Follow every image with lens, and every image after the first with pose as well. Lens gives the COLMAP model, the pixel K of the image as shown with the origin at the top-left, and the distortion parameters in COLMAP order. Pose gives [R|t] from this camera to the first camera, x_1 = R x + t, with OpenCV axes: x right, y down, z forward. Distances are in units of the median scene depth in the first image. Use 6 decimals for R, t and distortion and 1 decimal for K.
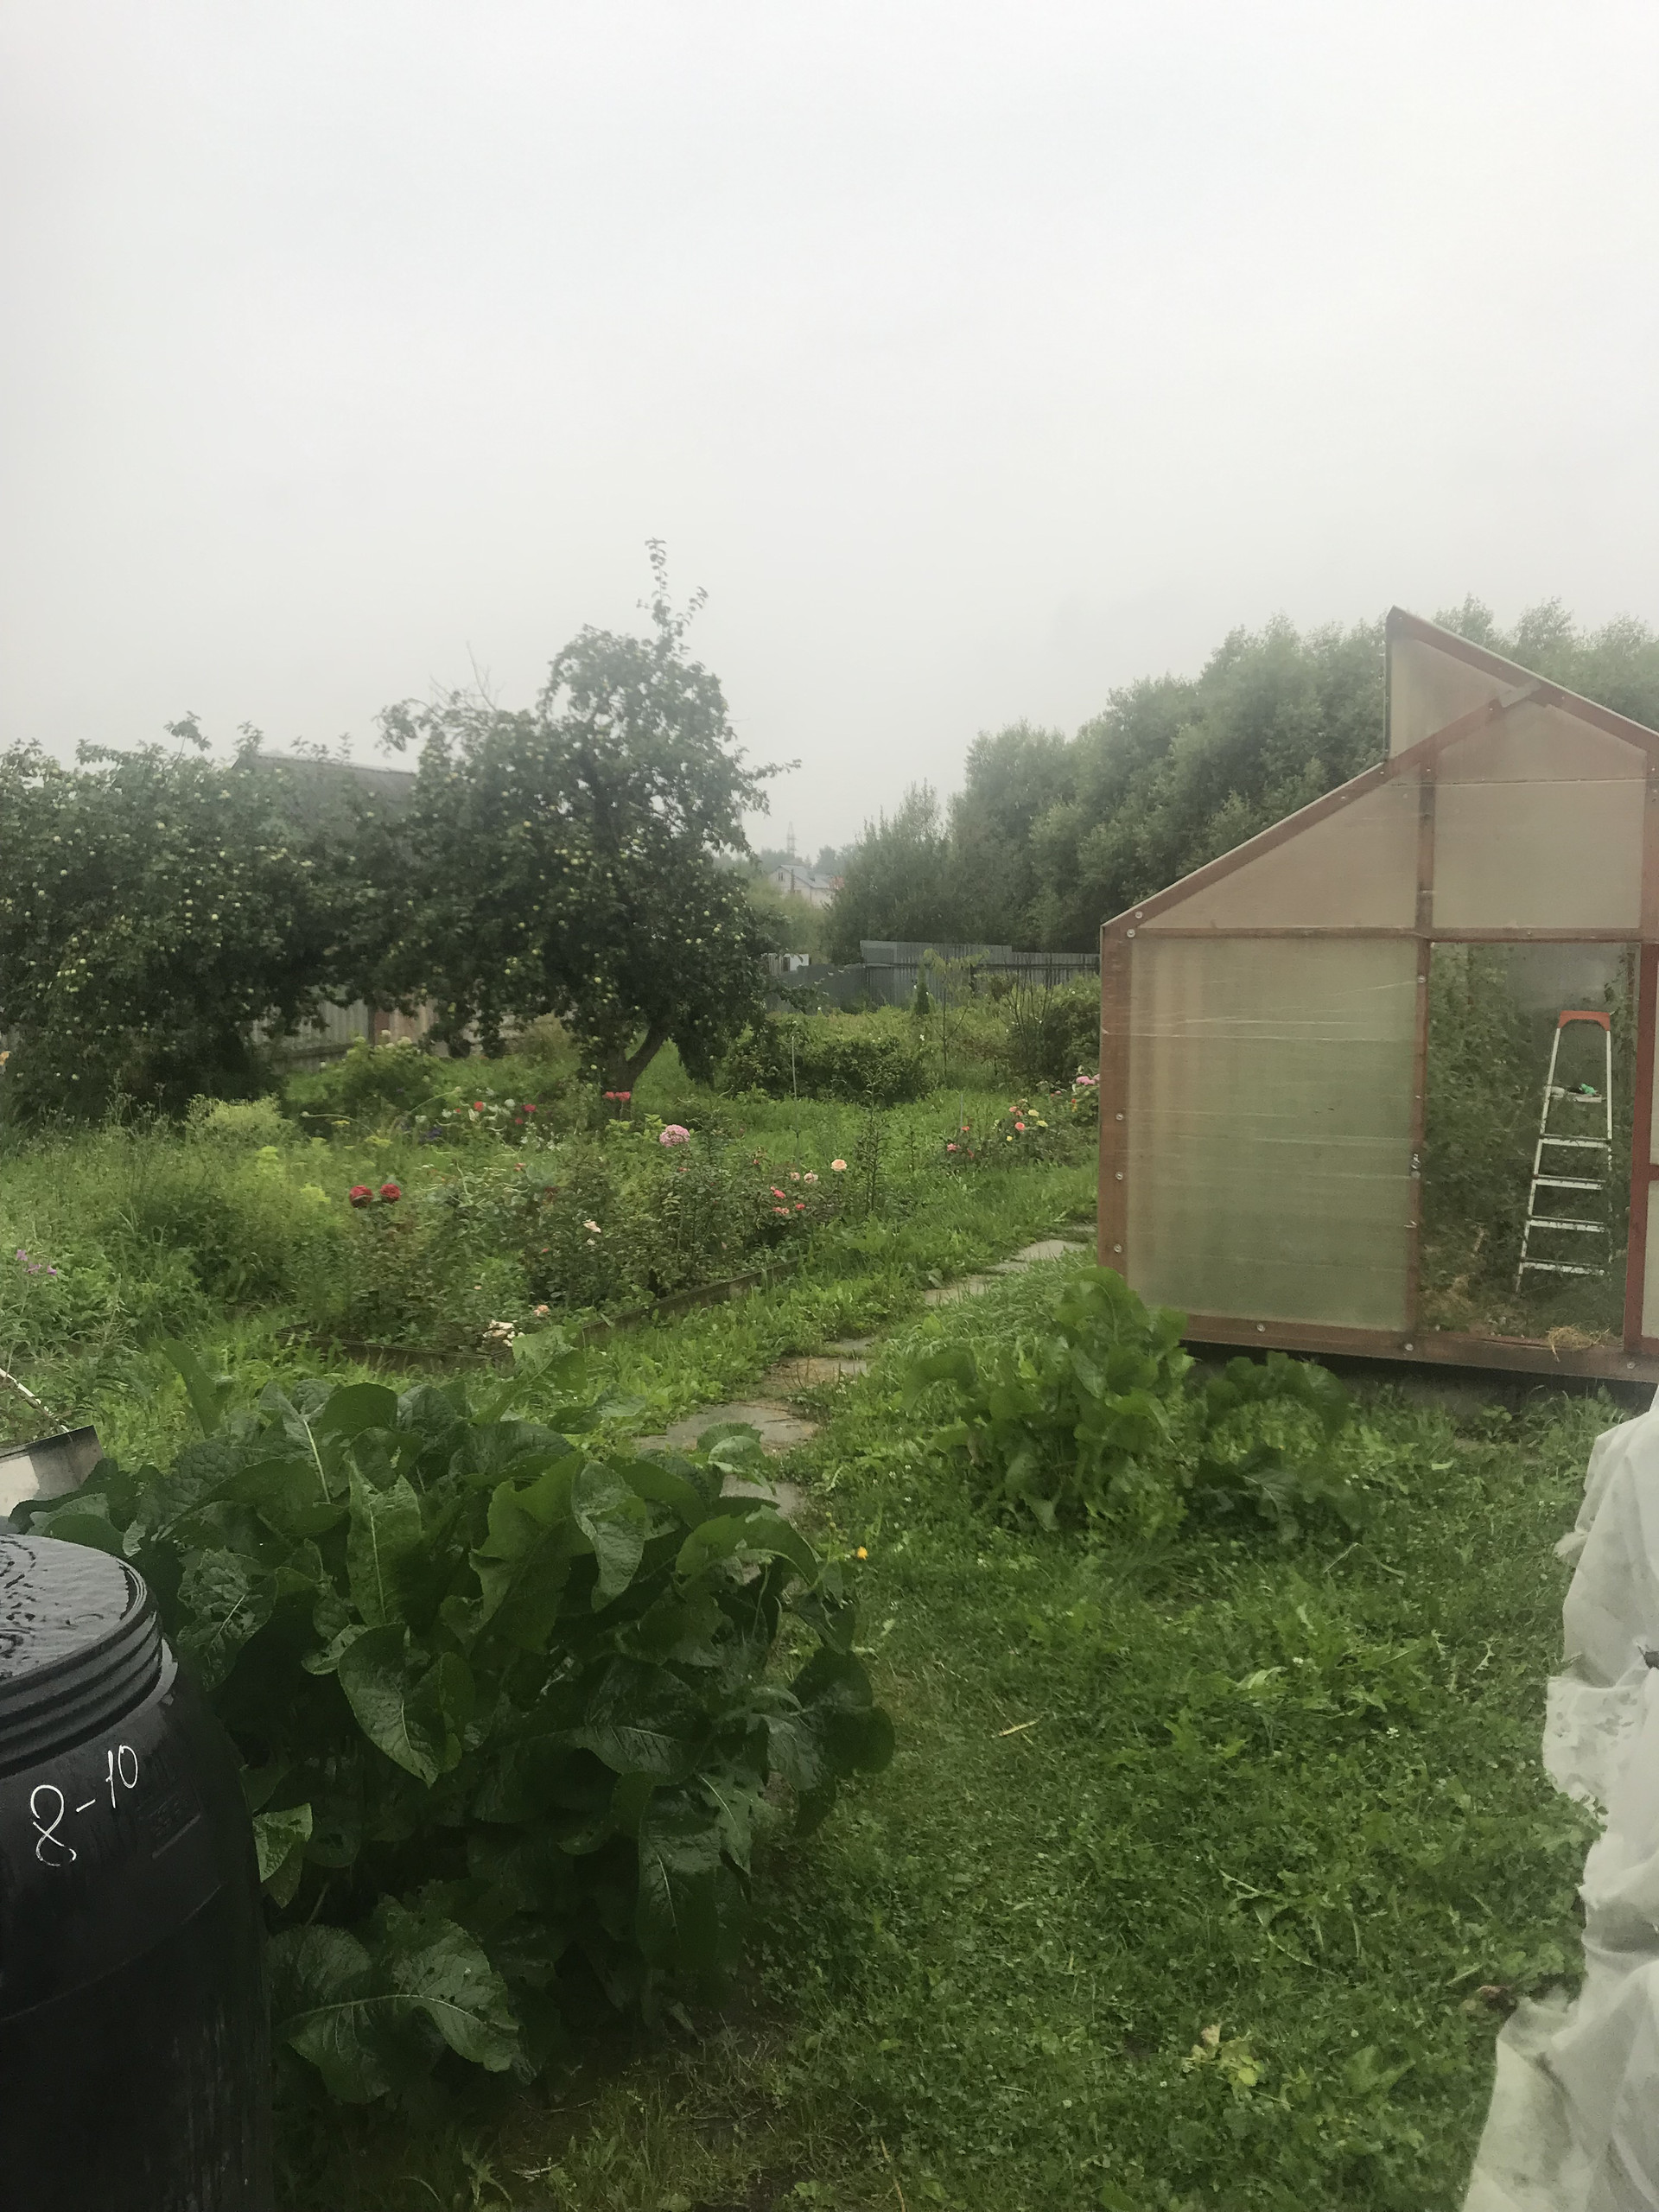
lens RADIAL K [[1788.8, 0, 835.6], [0, 1788.8, 1112.0], [0, 0, 1]] dist [0.149469, -0.403273]
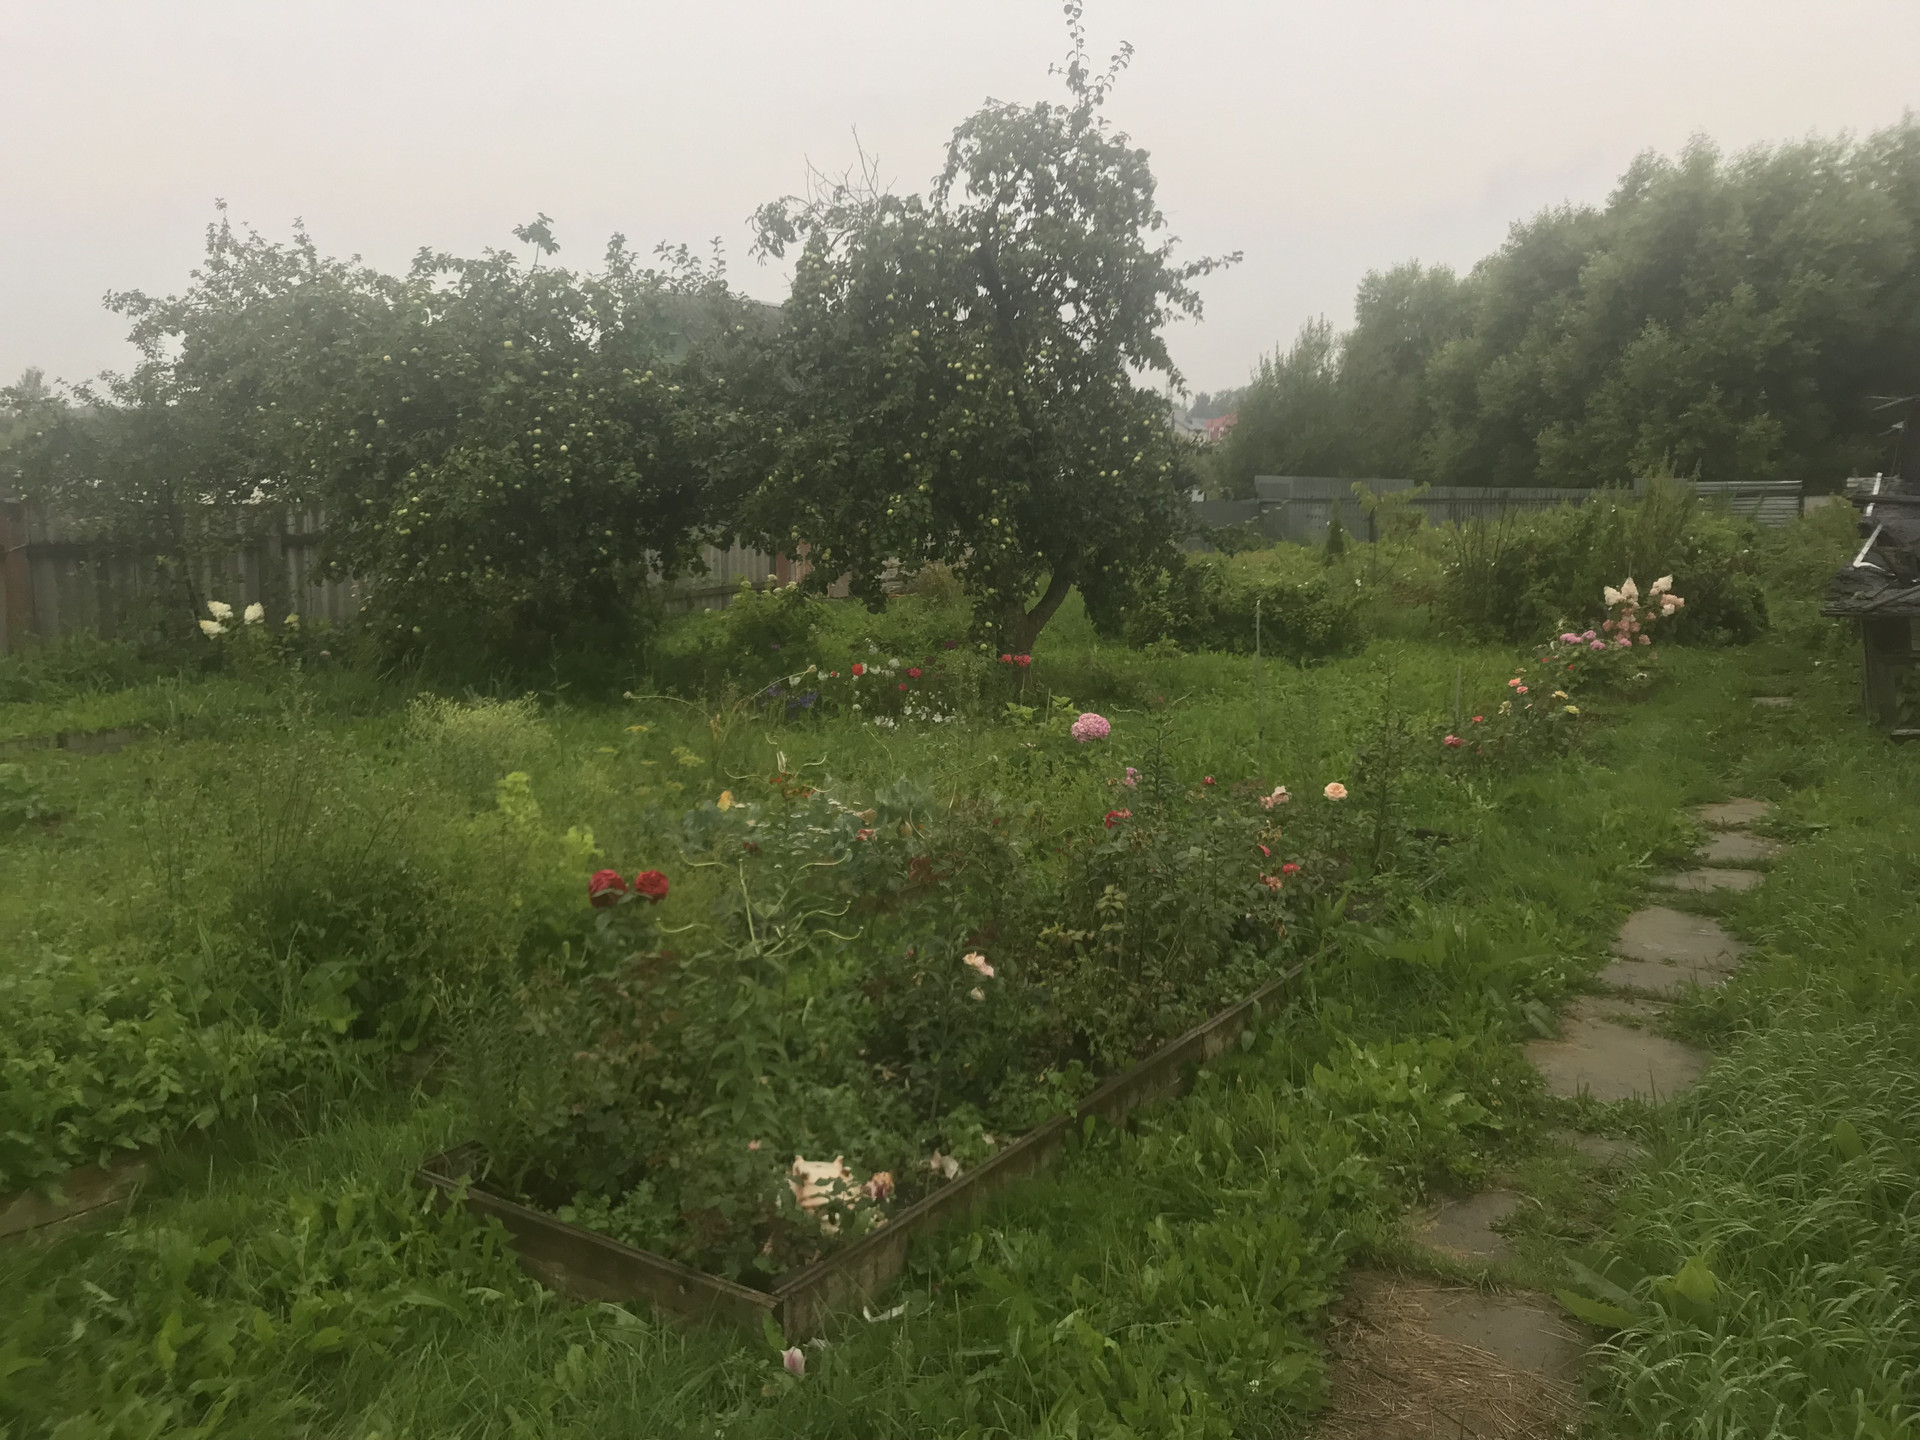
lens RADIAL K [[1552.7, 0, 960.0], [0, 1552.7, 720.0], [0, 0, 1]] dist [0.149469, -0.403273]
pose [[0.988163, 0.019595, -0.152149, -0.033561], [-0.010795, 0.998232, 0.058453, -0.021281], [0.153026, -0.056118, 0.986628, 0.254445]]
